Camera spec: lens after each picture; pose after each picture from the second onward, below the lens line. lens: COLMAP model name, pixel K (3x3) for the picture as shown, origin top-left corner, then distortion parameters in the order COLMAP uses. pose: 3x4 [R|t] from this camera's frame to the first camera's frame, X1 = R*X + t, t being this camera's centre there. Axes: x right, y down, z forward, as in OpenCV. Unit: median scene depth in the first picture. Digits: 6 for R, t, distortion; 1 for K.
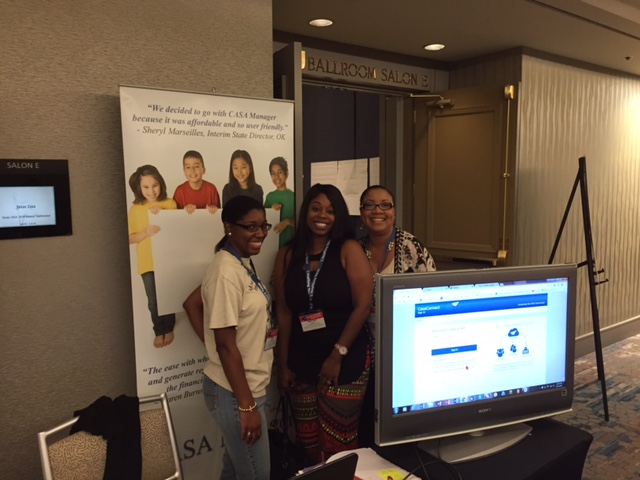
lens RADIAL K [[532.0, 0, 321.1], [0, 532.0, 237.9], [0, 0, 1]] dist [0.020392, -0.016330]
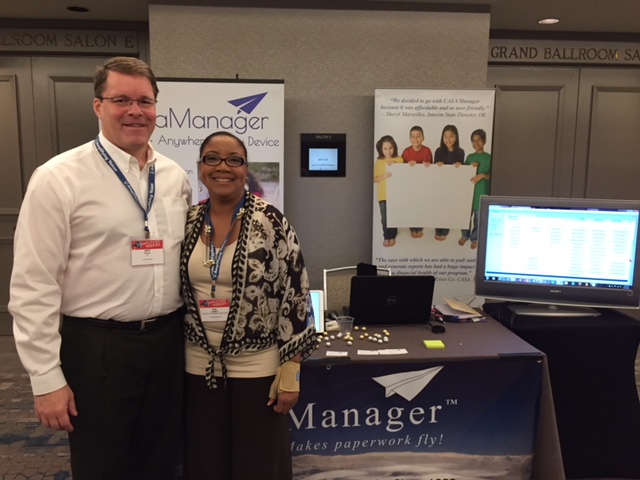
lens RADIAL K [[532.0, 0, 319.7], [0, 532.0, 241.0], [0, 0, 1]] dist [0.020392, -0.016330]
pose [[0.815799, 0.090223, -0.571255, 0.453367], [-0.074507, 0.995921, 0.050892, 0.114854], [0.573517, 0.001045, 0.819193, -0.451244]]
